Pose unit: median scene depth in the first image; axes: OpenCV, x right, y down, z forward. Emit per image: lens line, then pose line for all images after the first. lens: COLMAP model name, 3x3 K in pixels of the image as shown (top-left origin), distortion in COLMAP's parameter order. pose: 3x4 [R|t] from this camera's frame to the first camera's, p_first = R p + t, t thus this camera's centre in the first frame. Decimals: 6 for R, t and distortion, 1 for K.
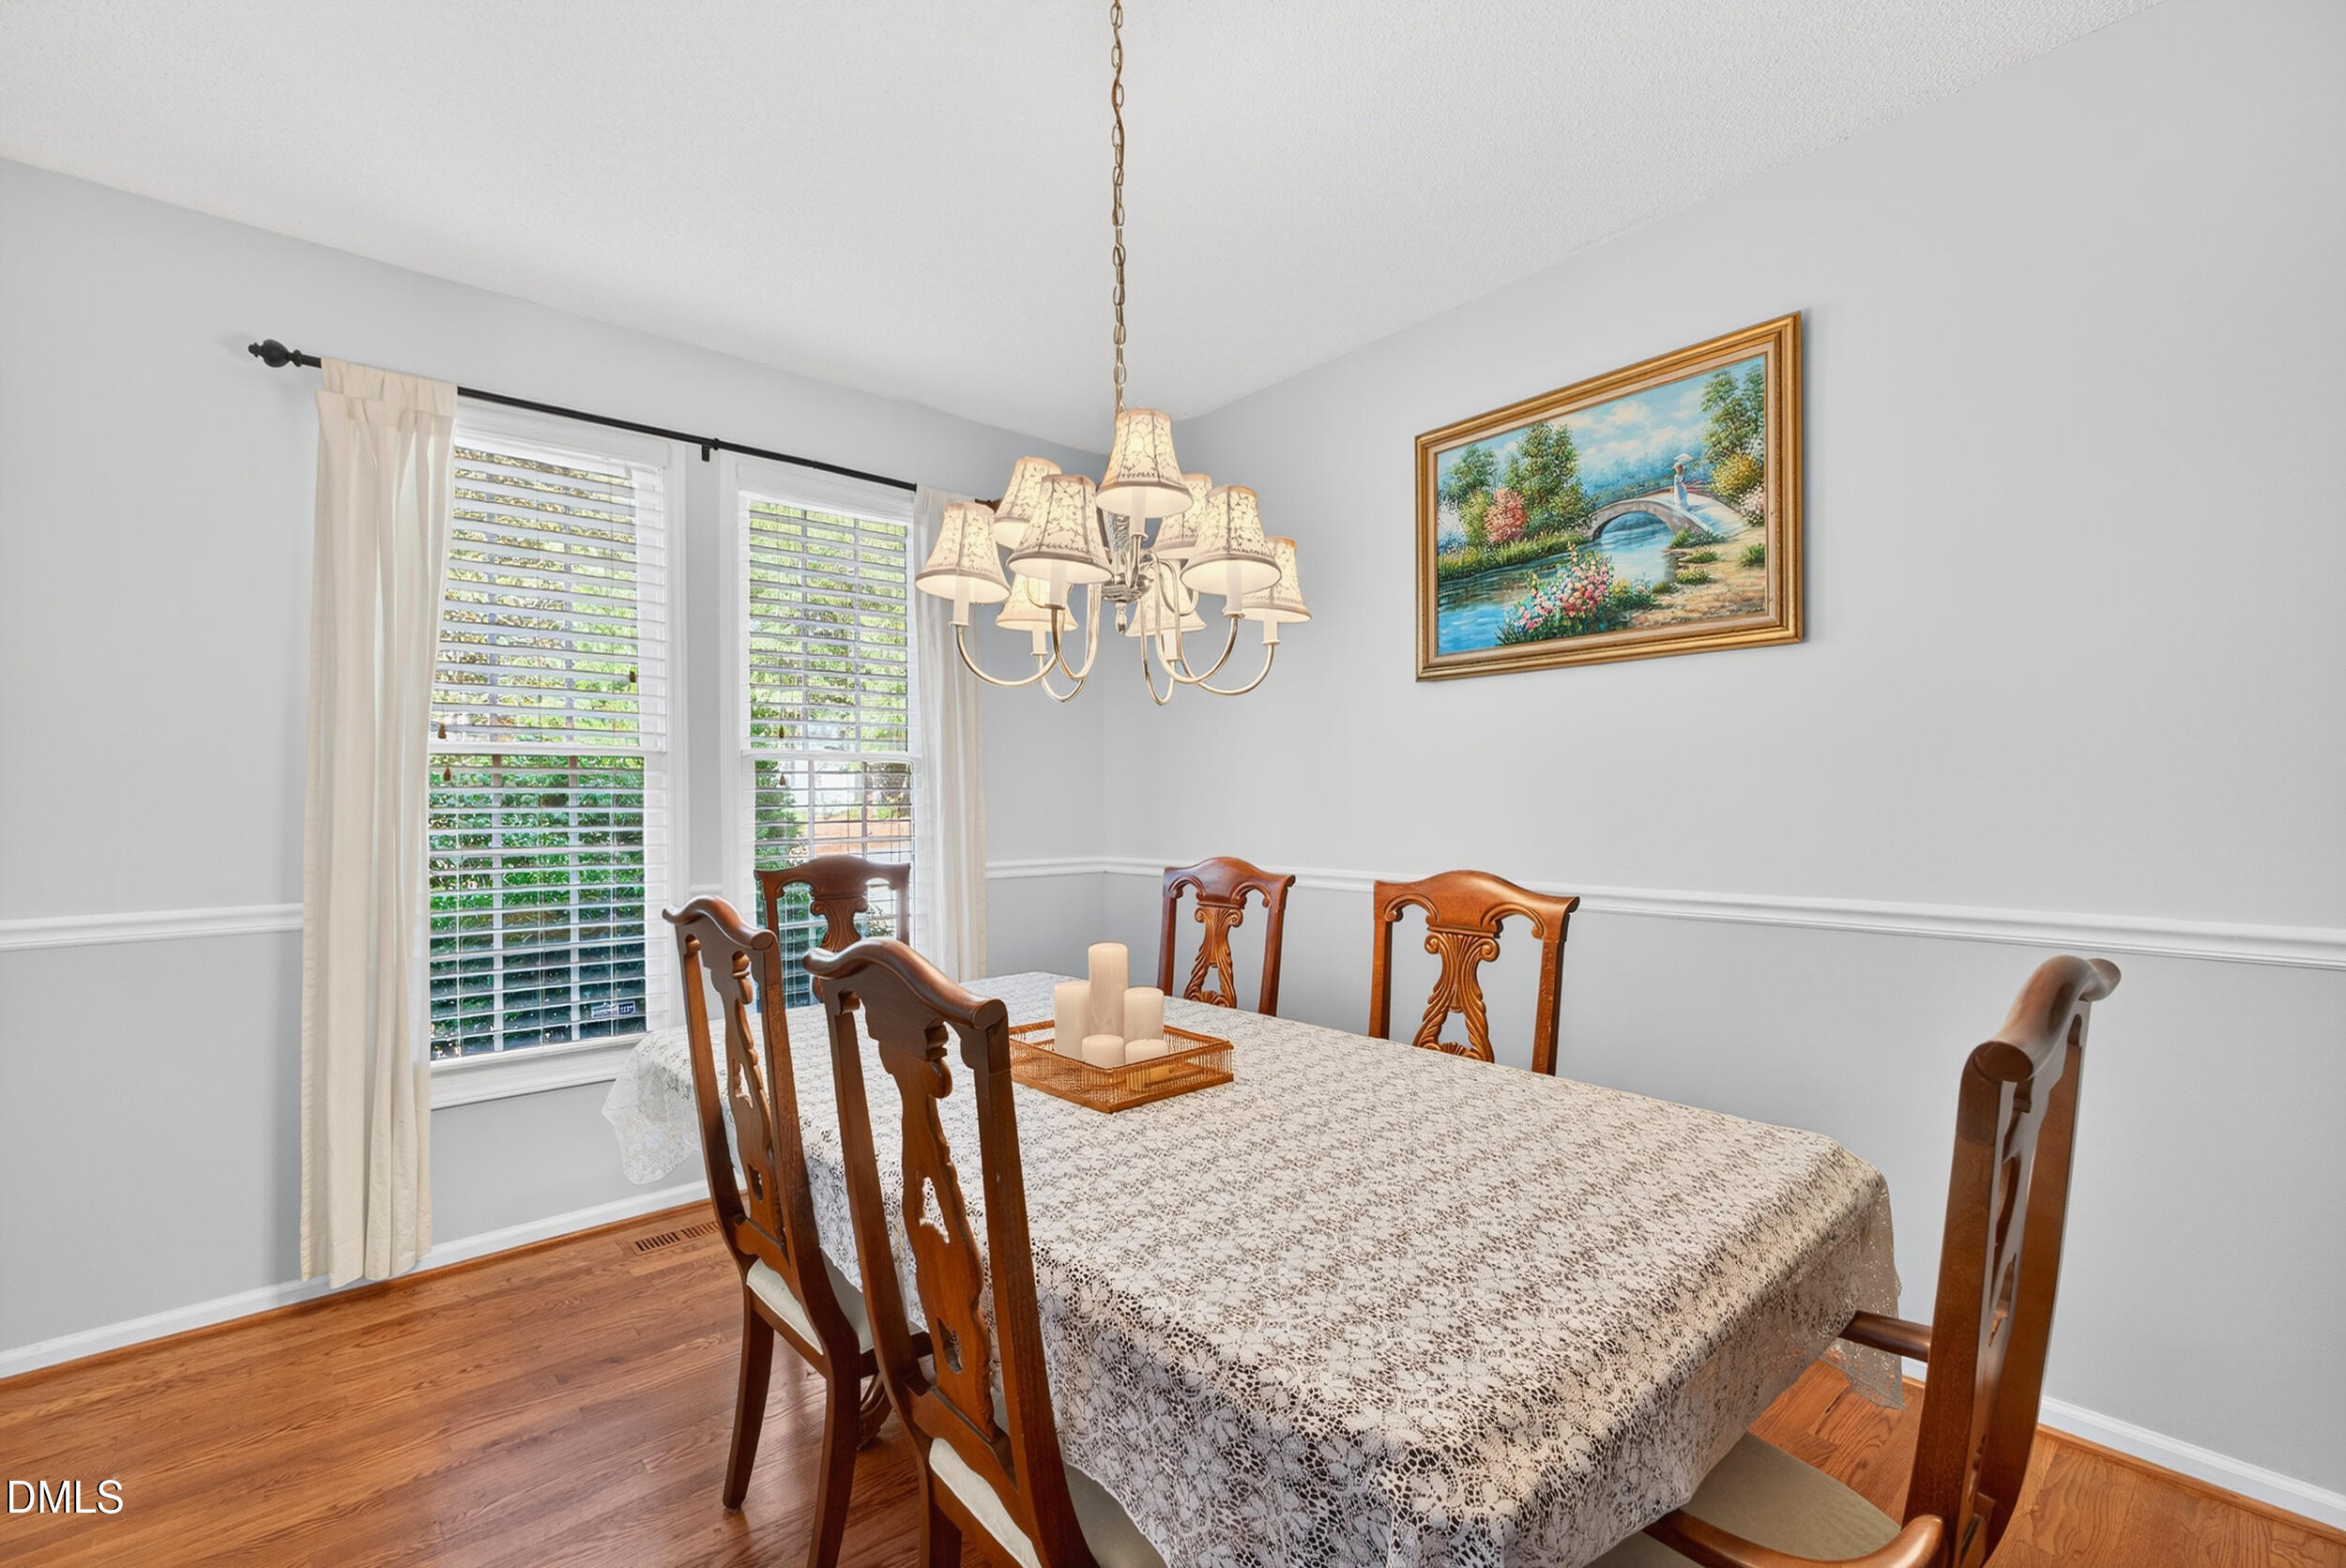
lens RADIAL K [[1039.2, 0, 1161.8], [0, 1039.2, 781.6], [0, 0, 1]] dist [0.007447, -0.000258]
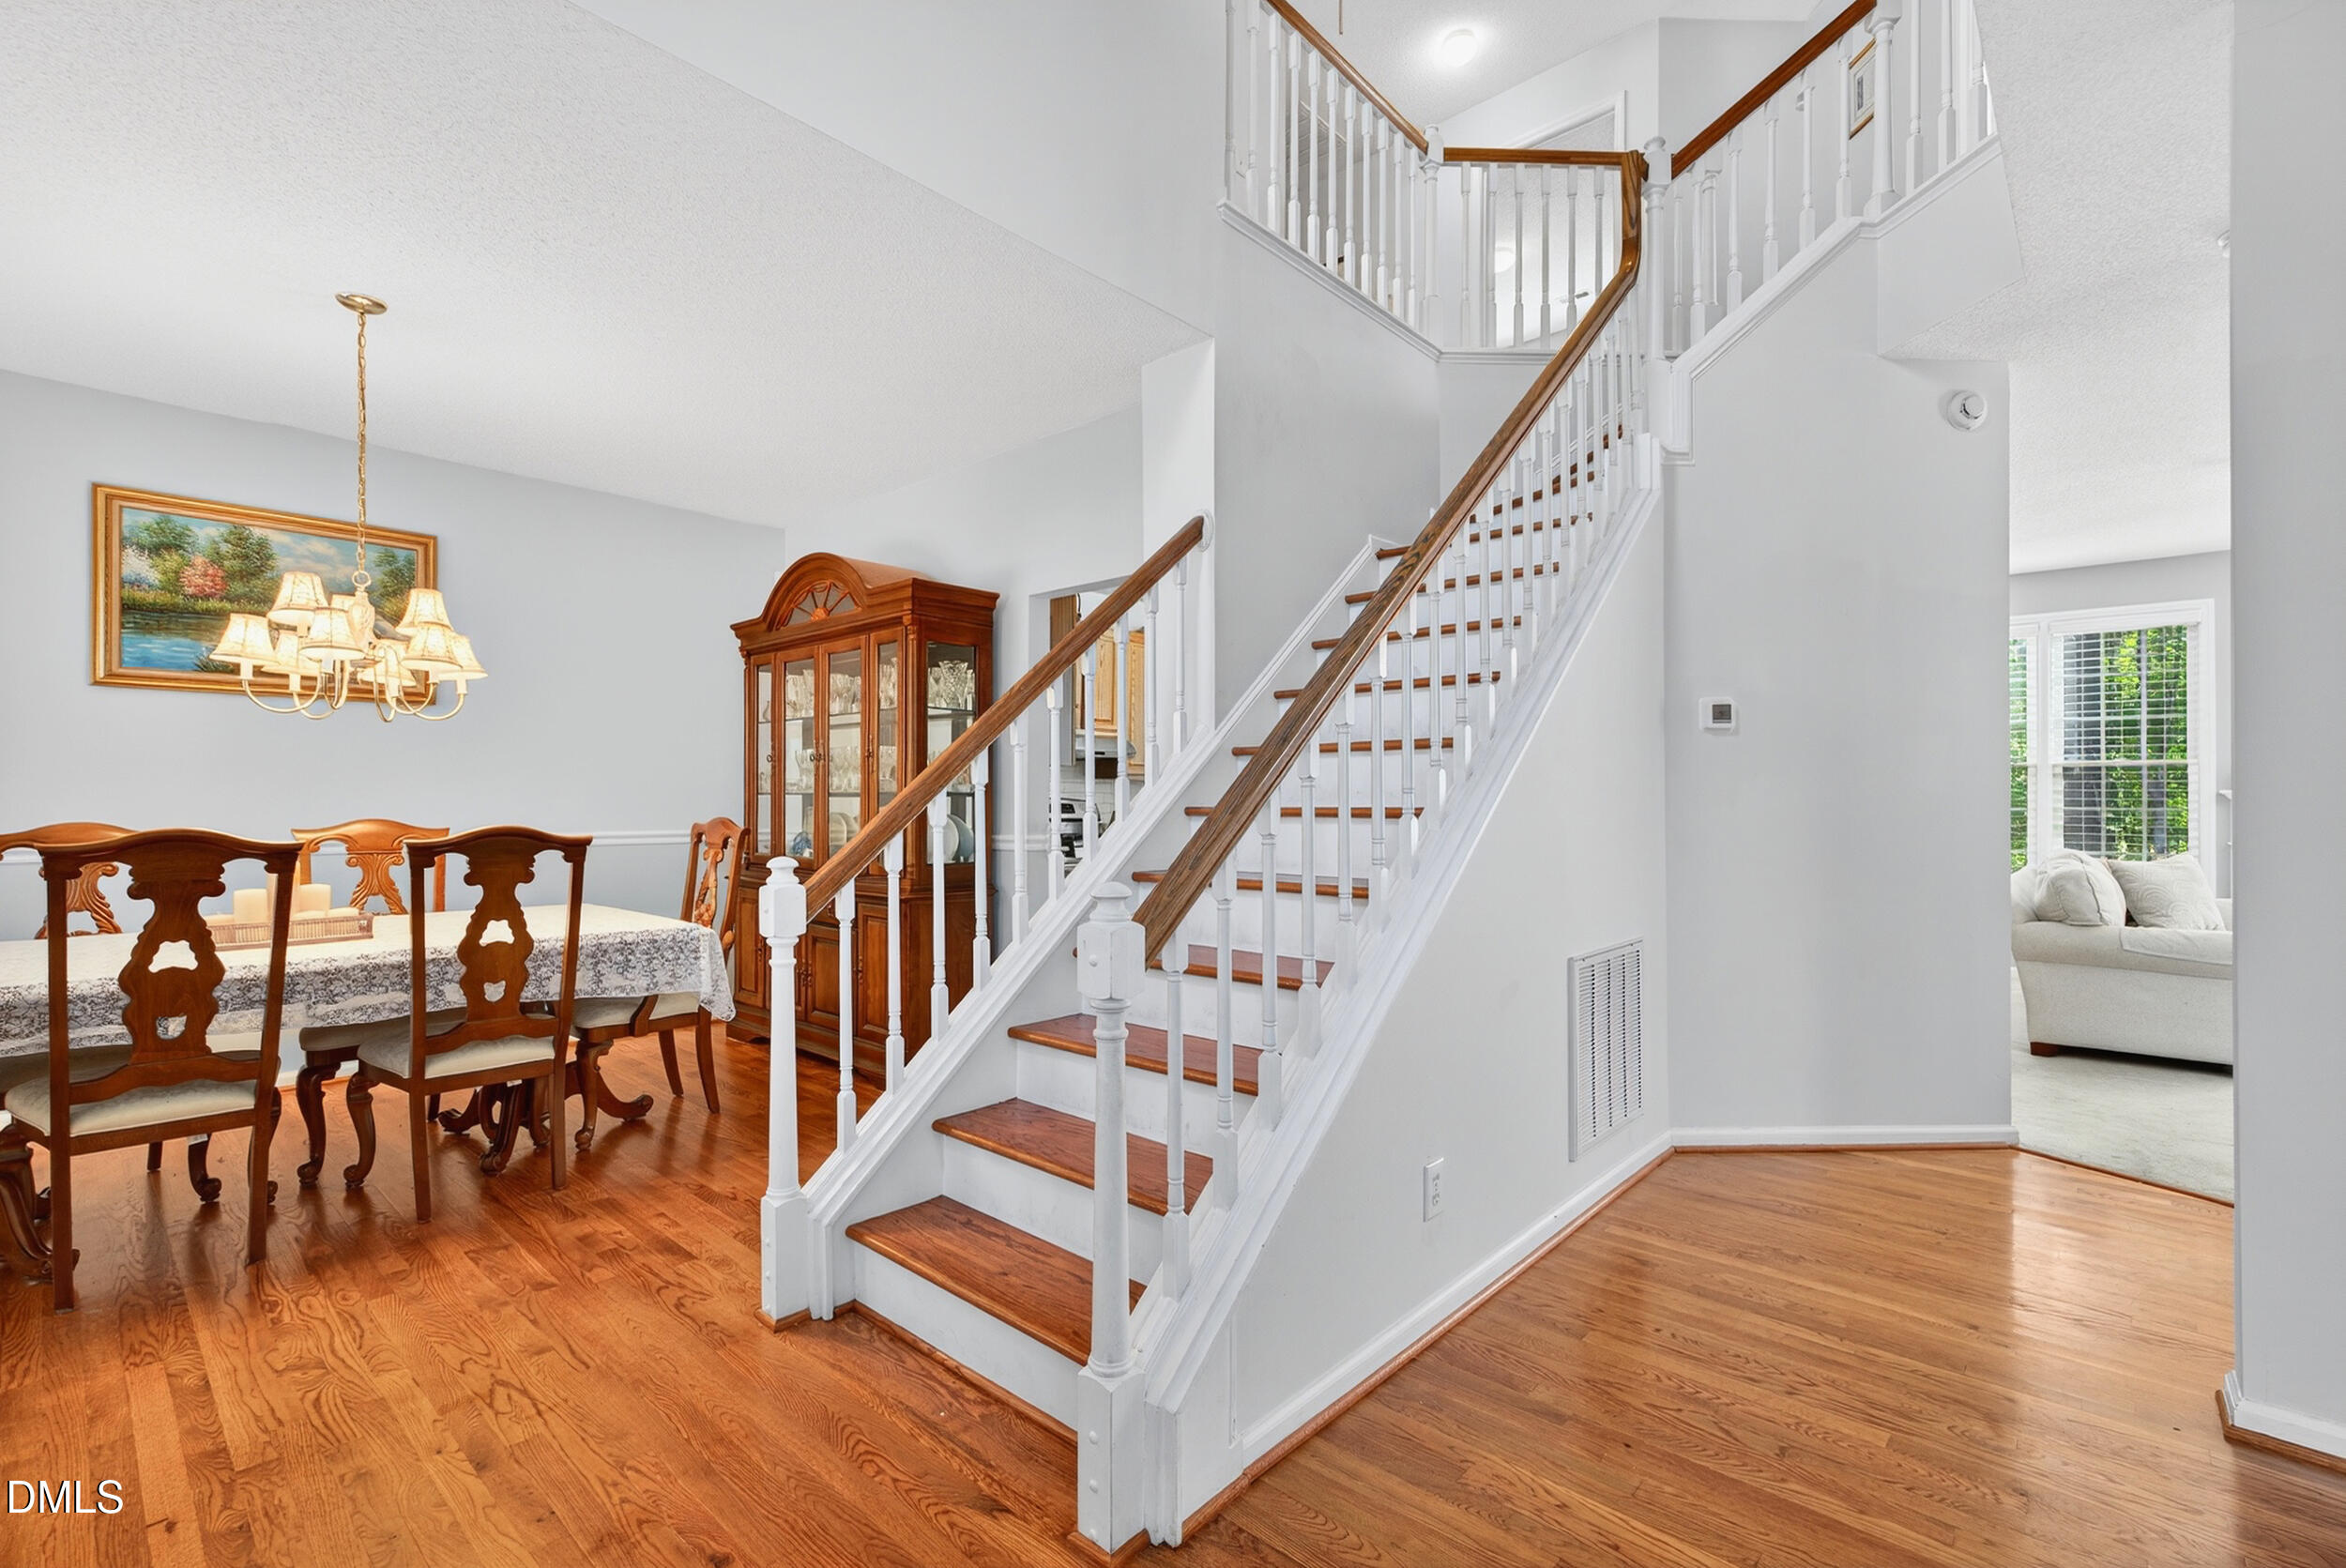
lens RADIAL K [[1045.6, 0, 1176.5], [0, 1045.6, 794.2], [0, 0, 1]] dist [0.010970, -0.000041]
pose [[-0.113558, 0.015618, 0.993409, -1.368419], [-0.014740, 0.999740, -0.017403, 0.043295], [-0.993422, -0.016619, -0.113298, -0.152678]]
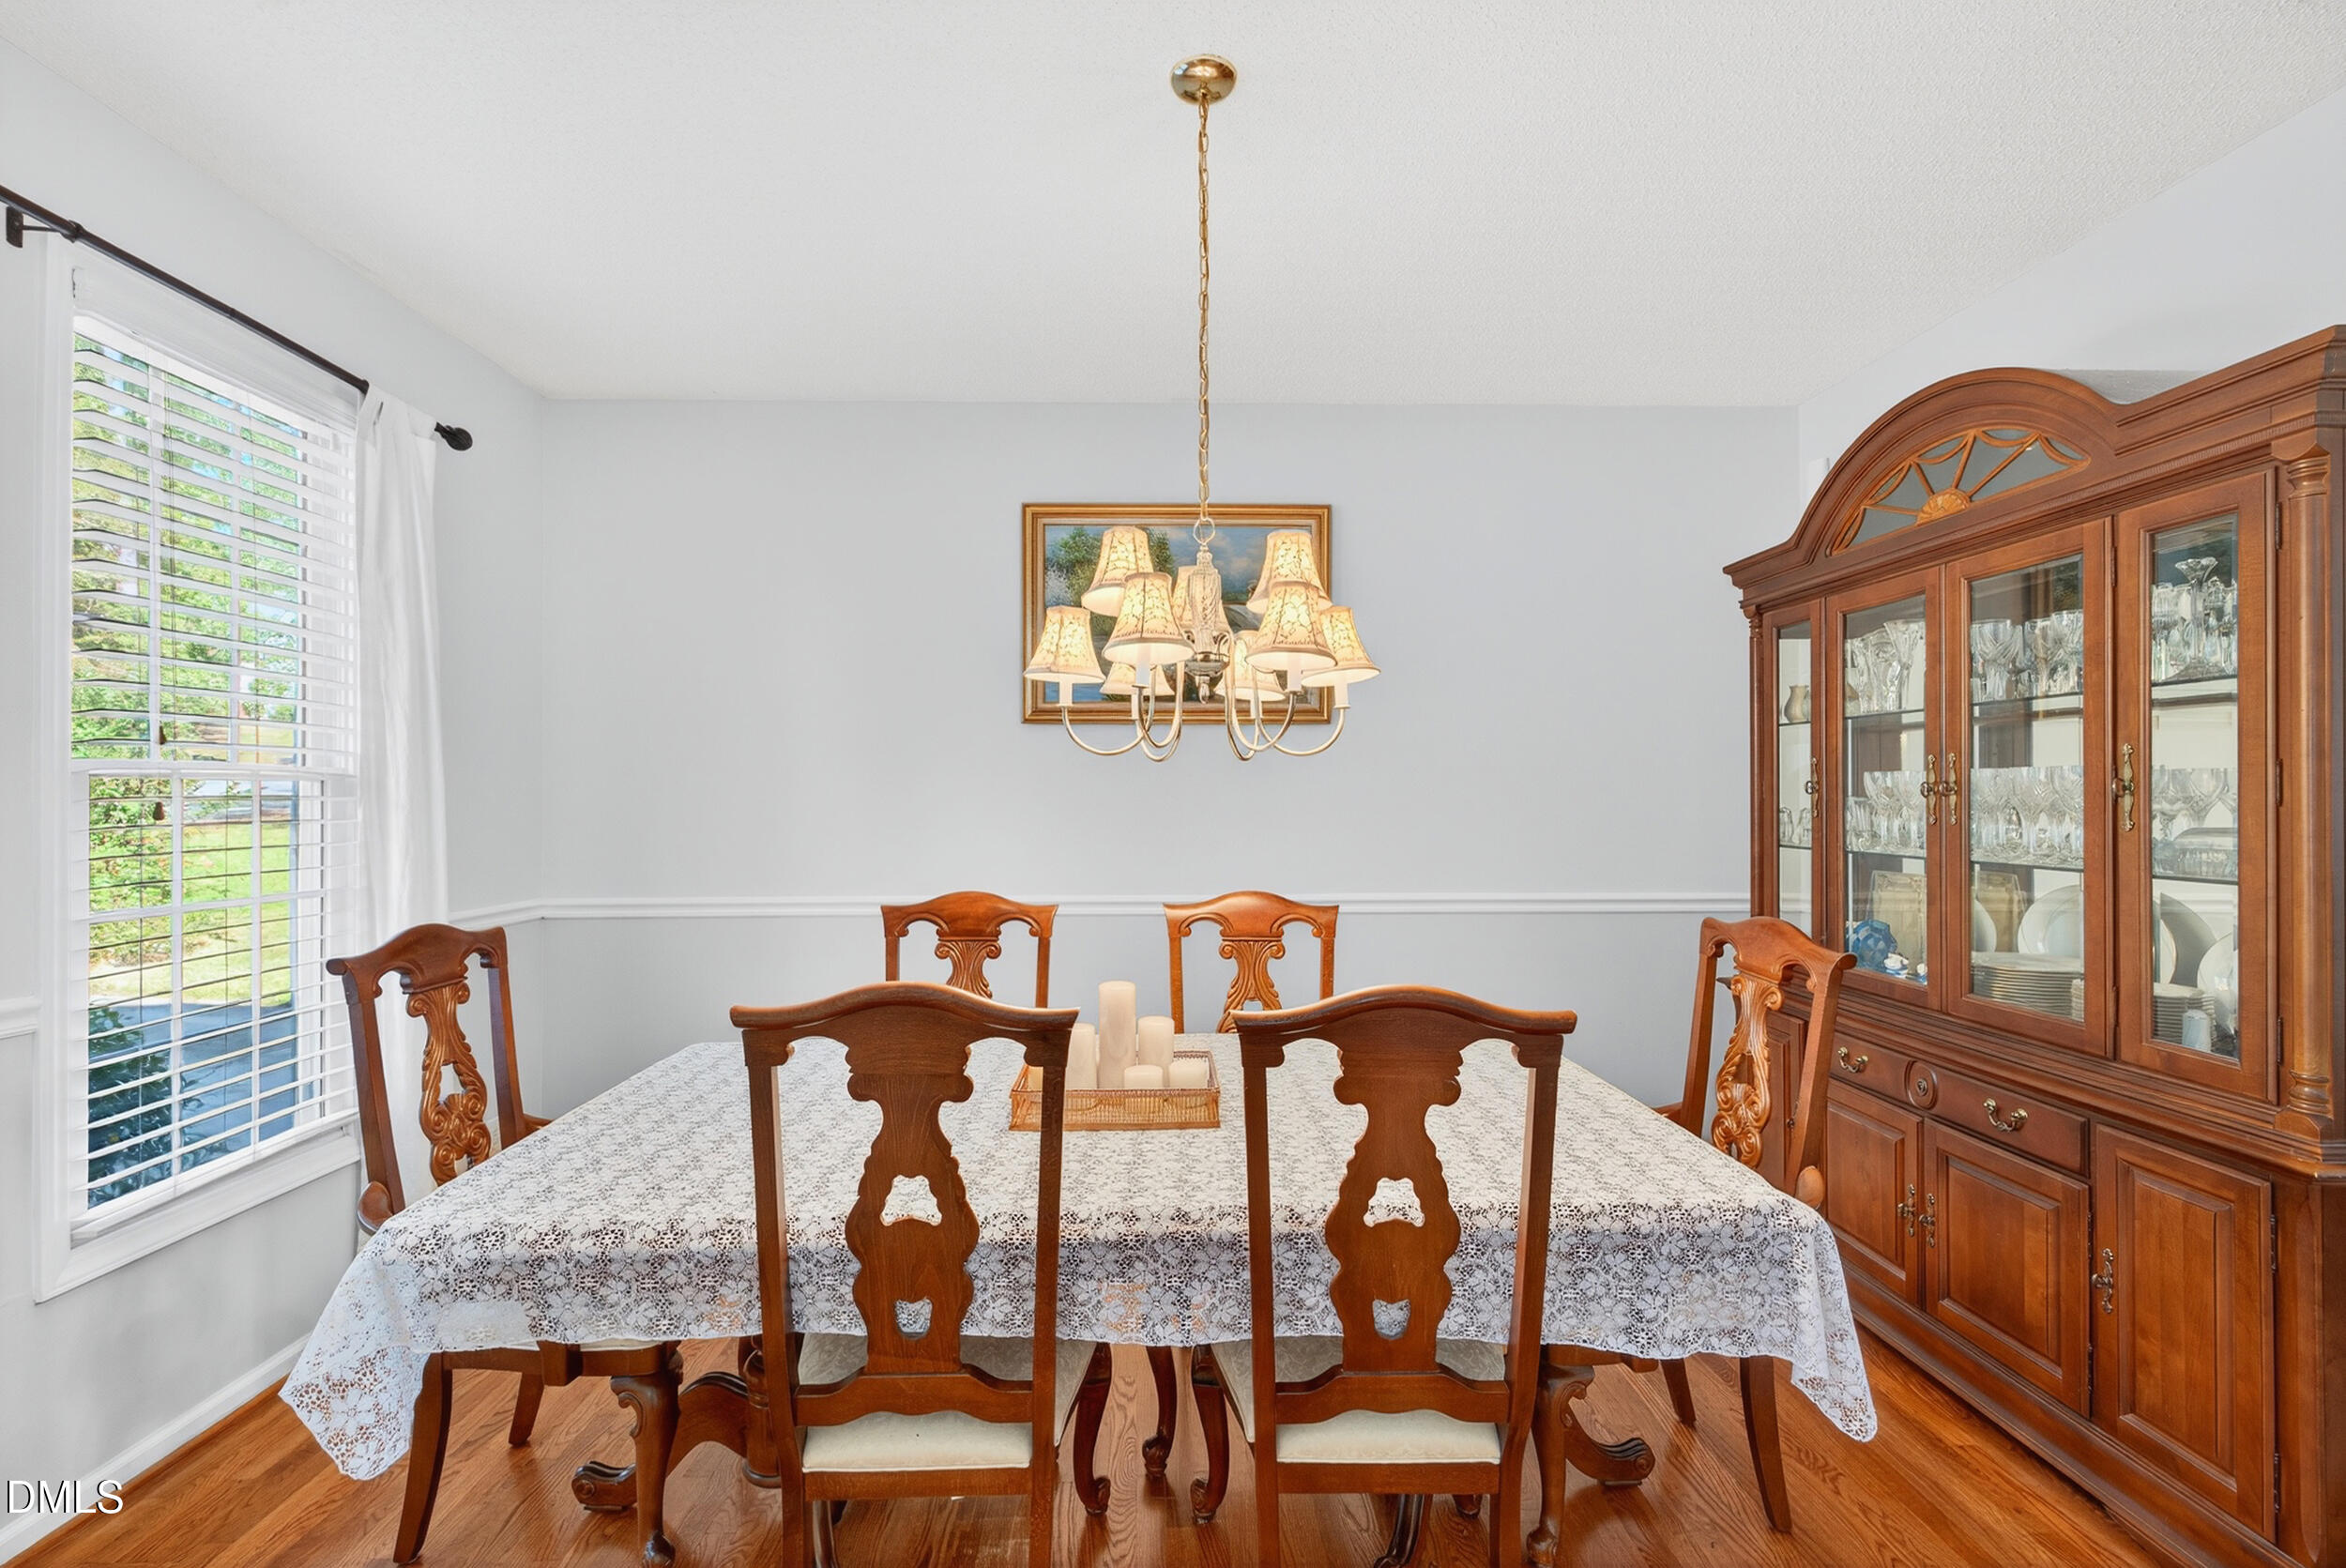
lens RADIAL K [[1026.8, 0, 1170.0], [0, 1026.8, 785.9], [0, 0, 1]] dist [0.003433, -0.000046]
pose [[0.633622, 0.015734, 0.773483, -0.614296], [-0.017116, 0.999834, -0.006316, -0.029021], [-0.773454, -0.009237, 0.633786, 0.213918]]
